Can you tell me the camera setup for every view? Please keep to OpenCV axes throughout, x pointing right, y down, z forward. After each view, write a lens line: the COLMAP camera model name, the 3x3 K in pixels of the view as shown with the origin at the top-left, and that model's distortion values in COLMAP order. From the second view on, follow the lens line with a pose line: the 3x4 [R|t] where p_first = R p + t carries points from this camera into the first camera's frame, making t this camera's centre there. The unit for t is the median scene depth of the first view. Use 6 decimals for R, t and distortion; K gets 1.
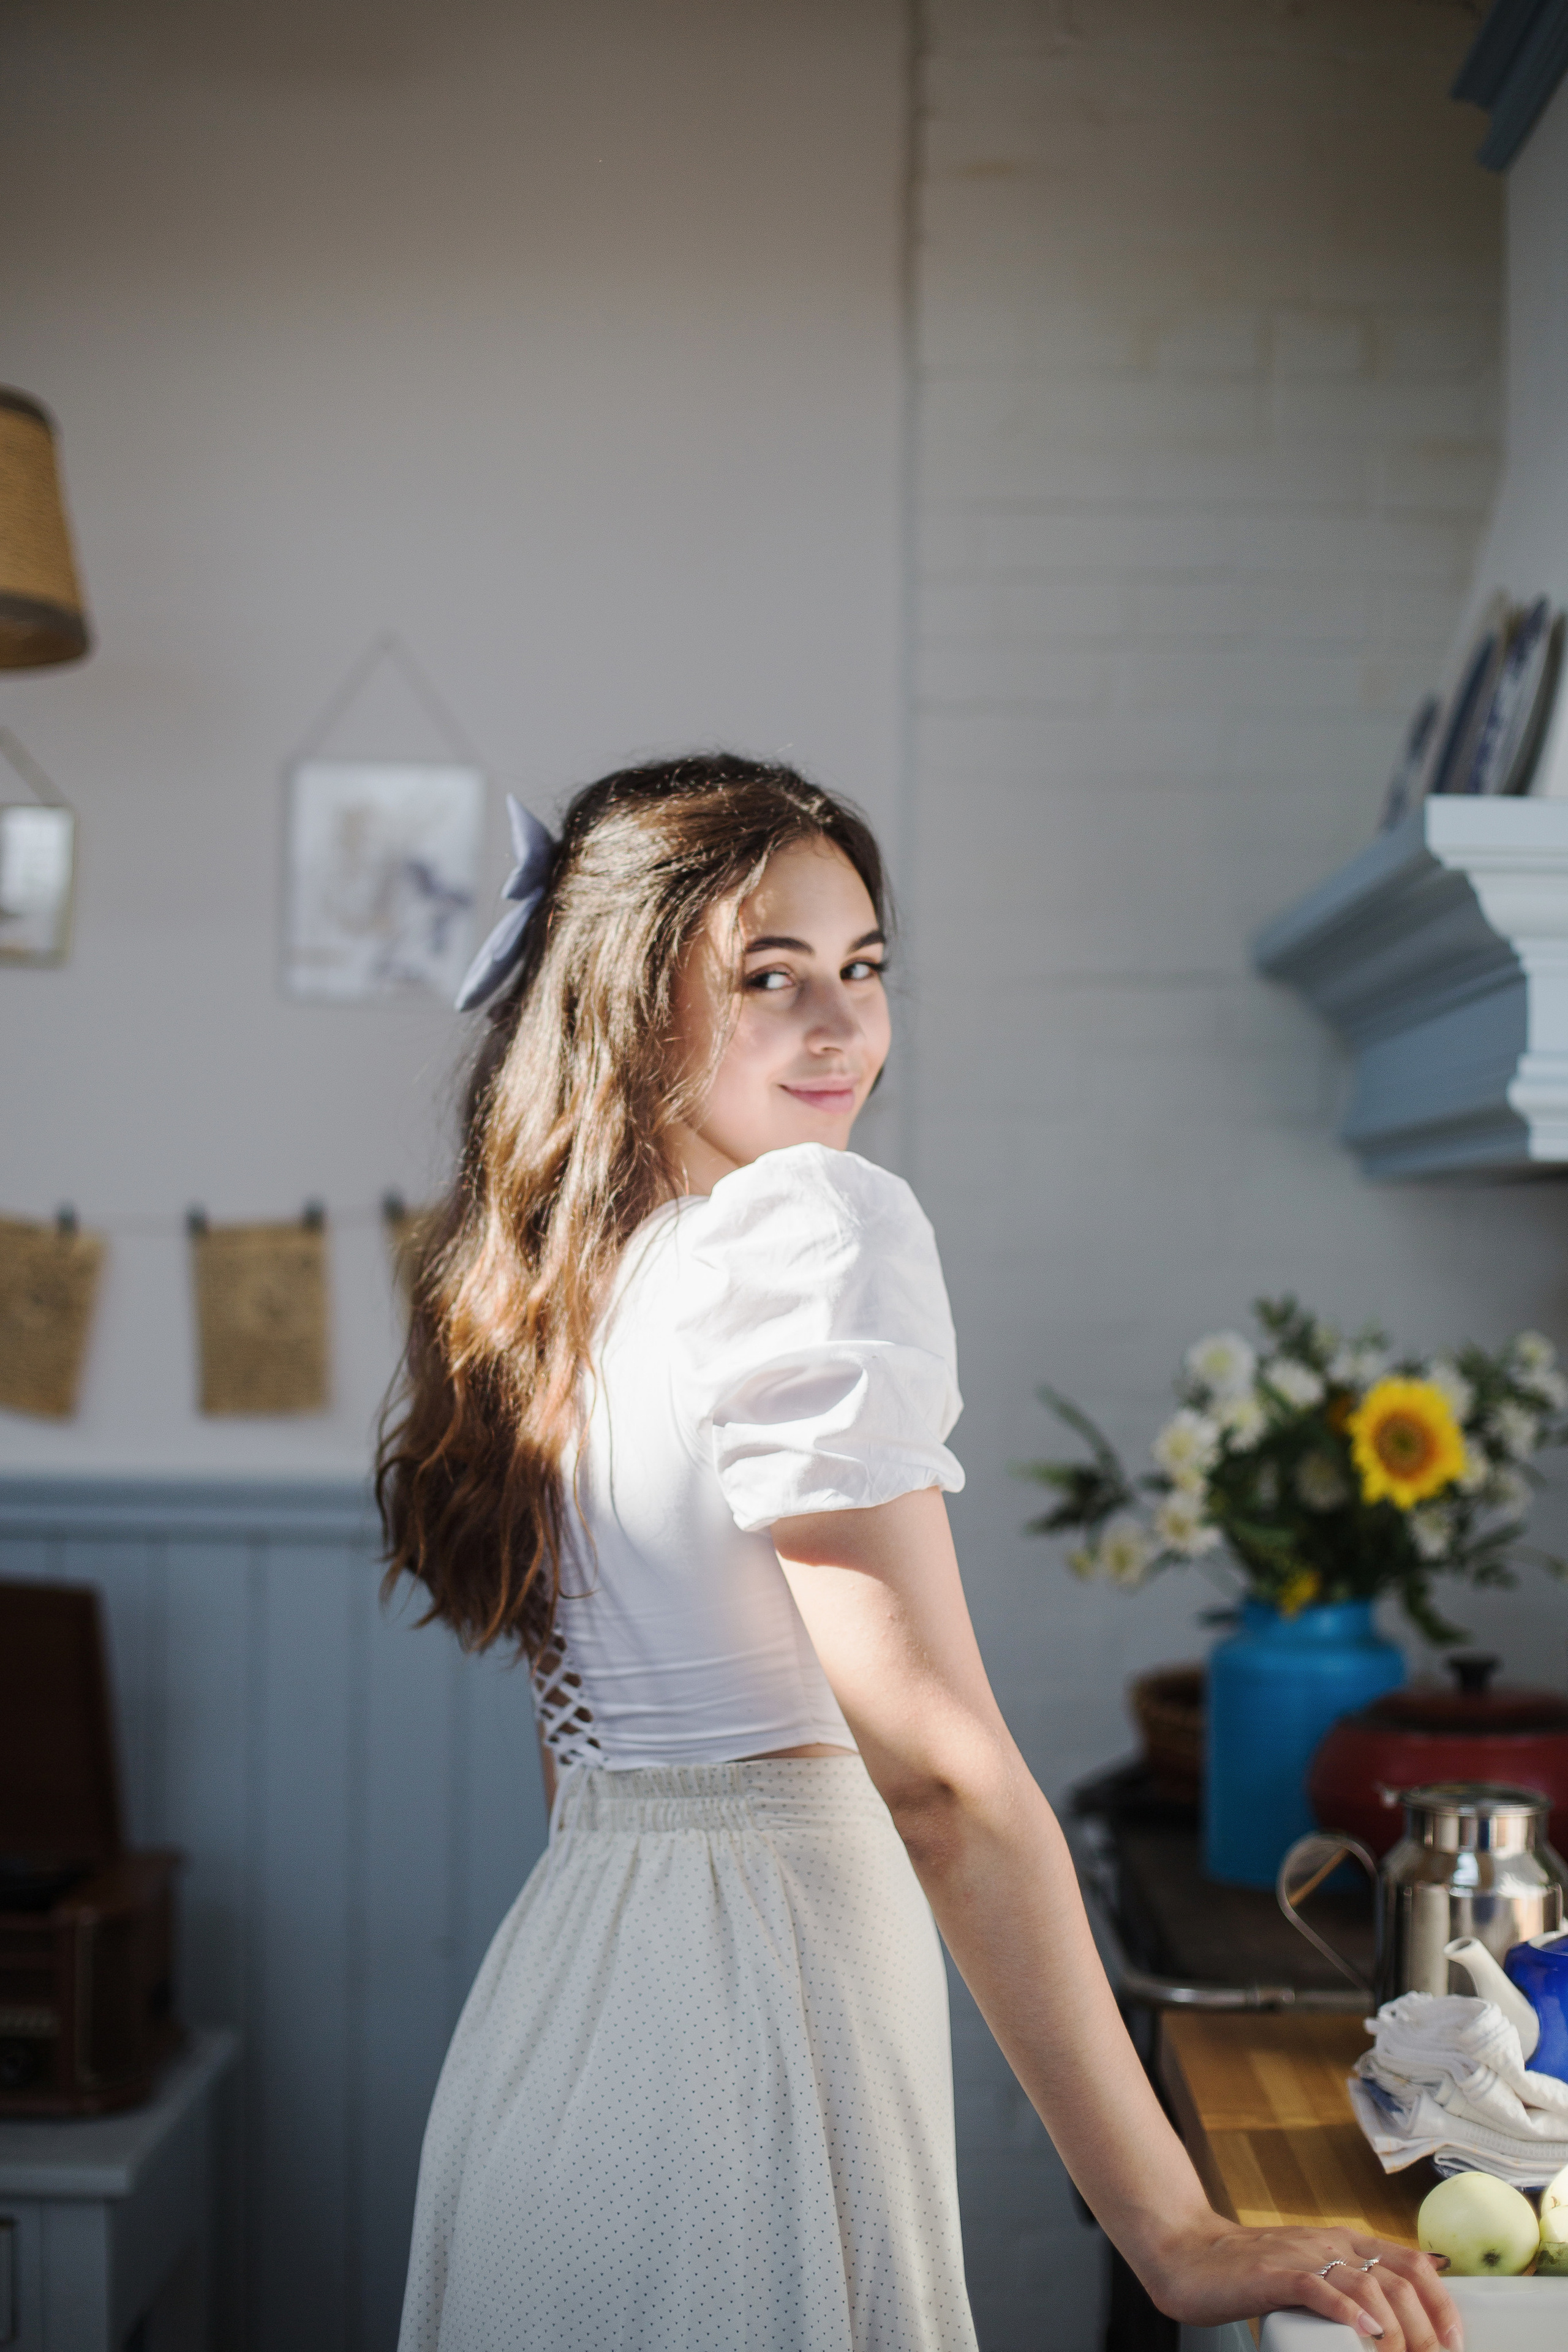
lens RADIAL K [[3598.7, 0, 784.0], [0, 3598.7, 1176.0], [0, 0, 1]] dist [-0.148182, -0.038123]
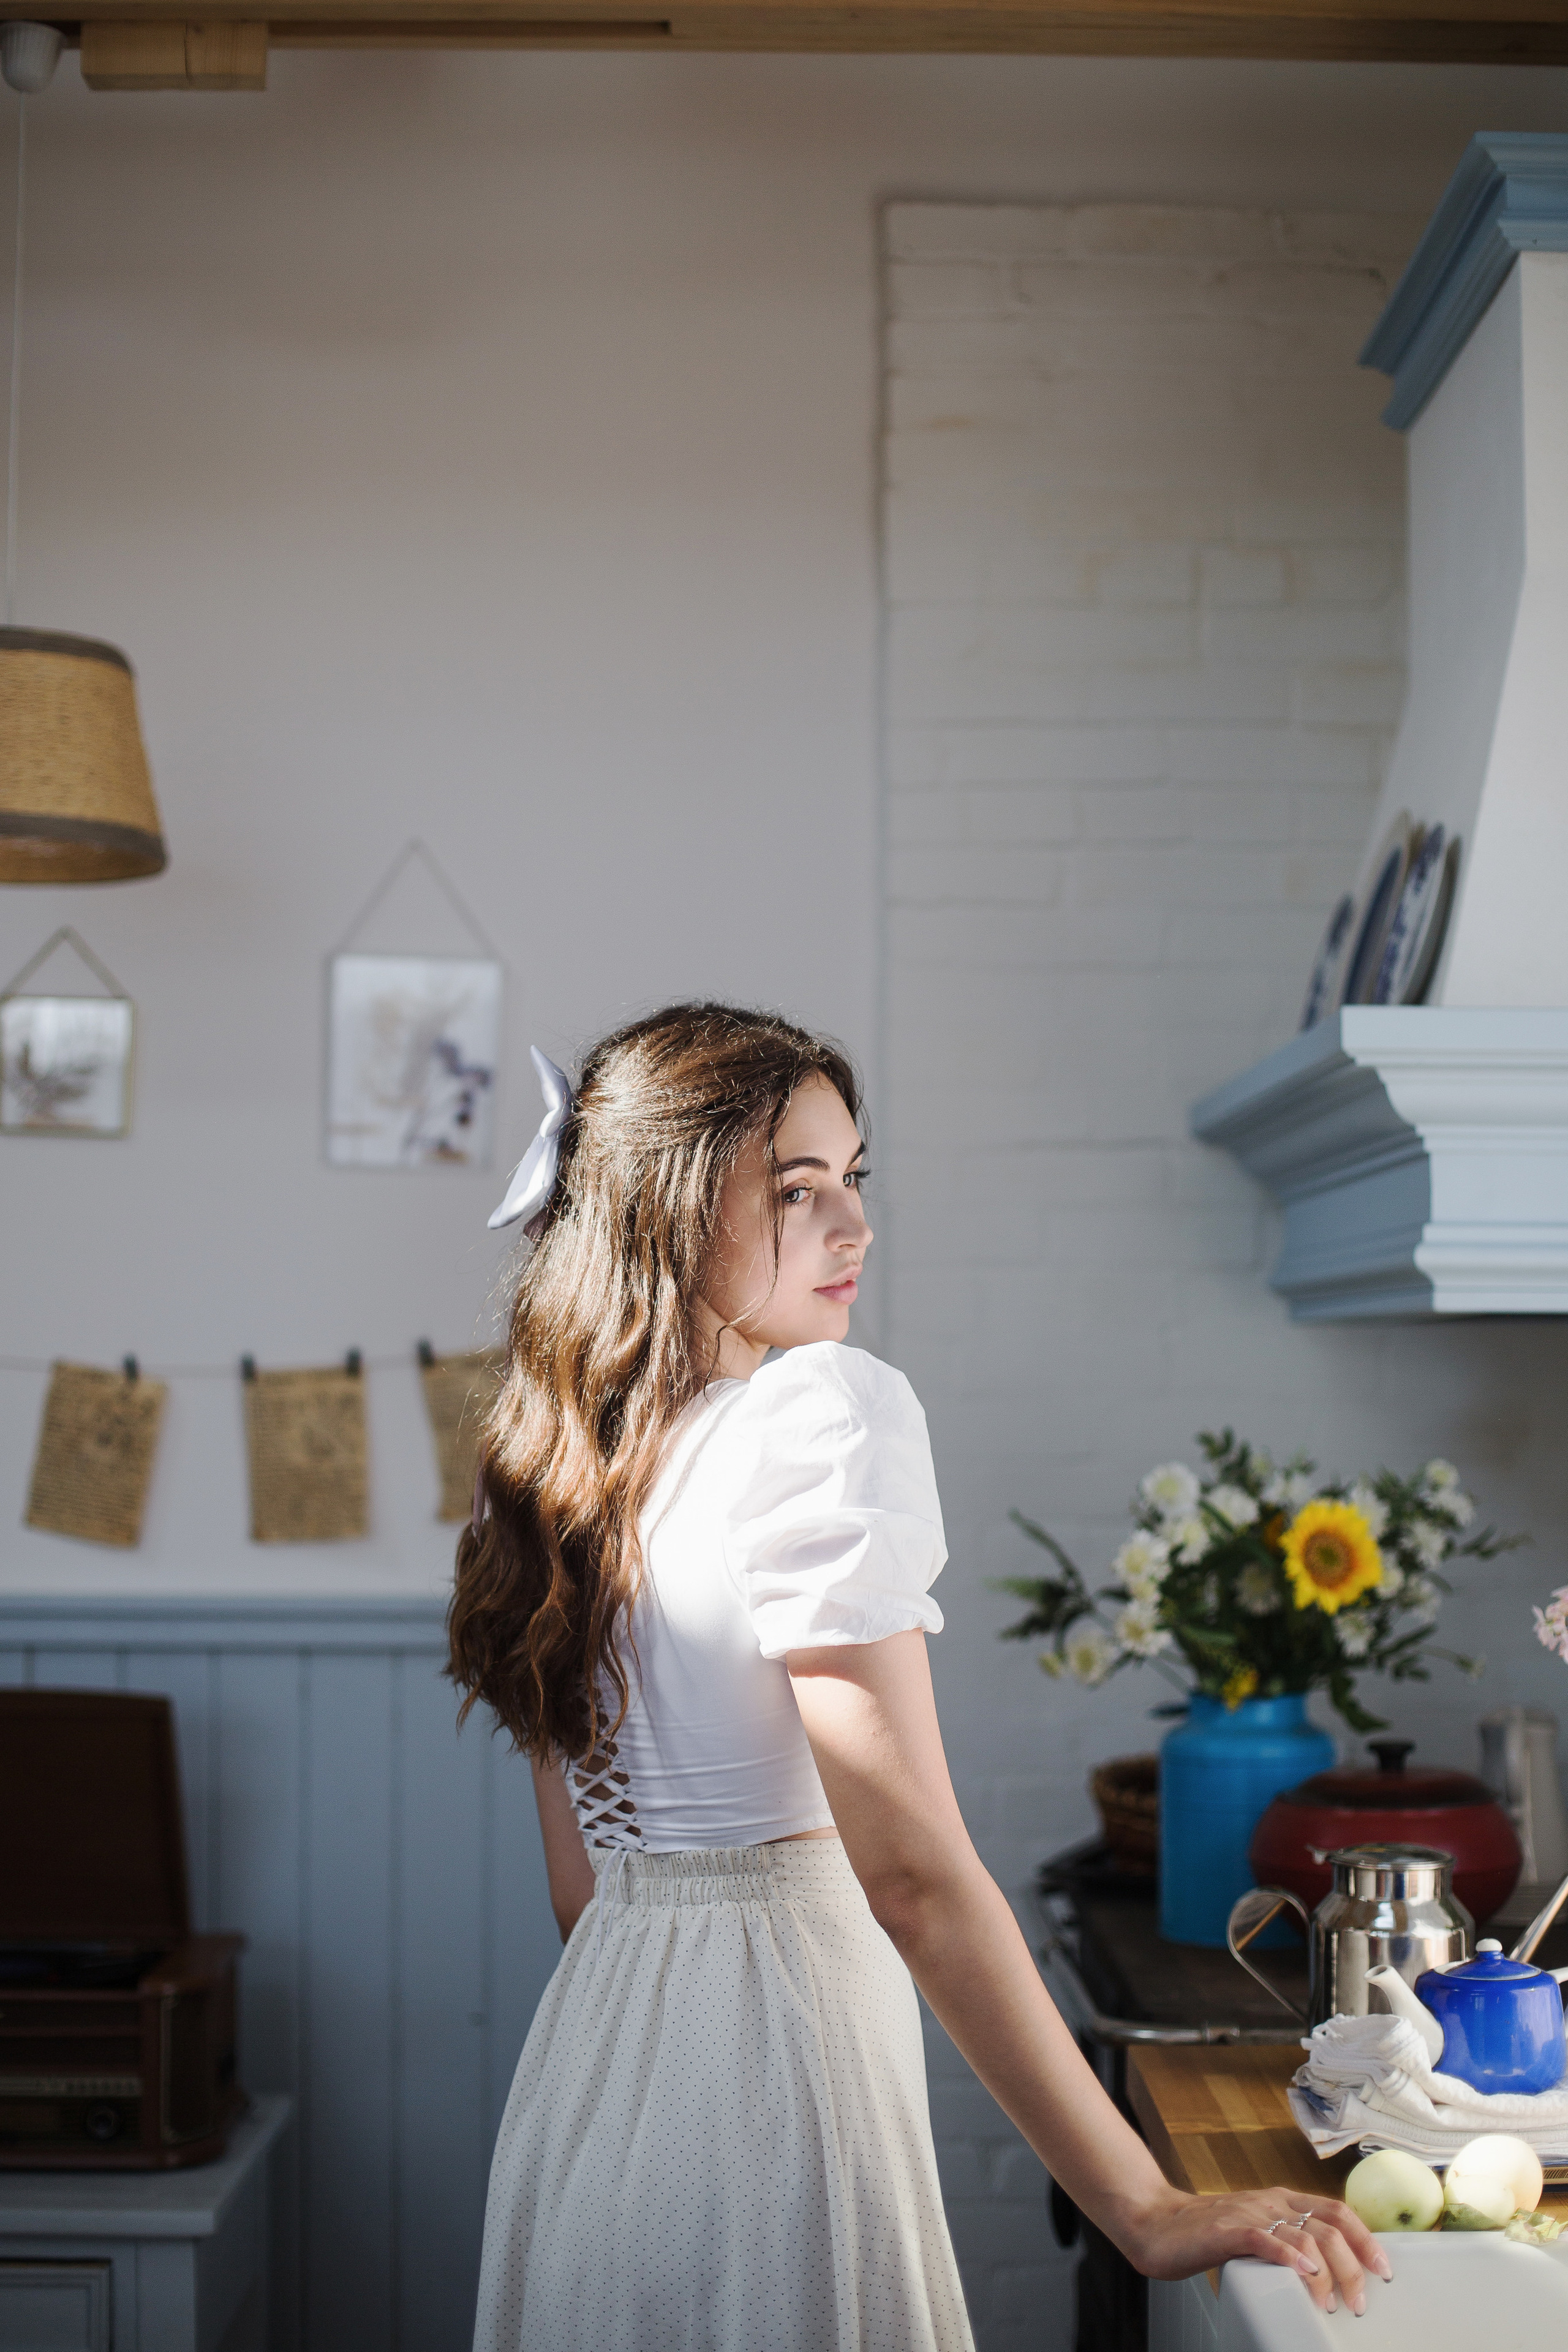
lens RADIAL K [[3482.8, 0, 784.0], [0, 3482.8, 1176.0], [0, 0, 1]] dist [-0.137643, 0.031356]
pose [[0.999852, -0.009174, 0.014584, -0.018413], [0.009678, 0.999345, -0.034864, -0.011132], [-0.014254, 0.035000, 0.999286, -0.122989]]
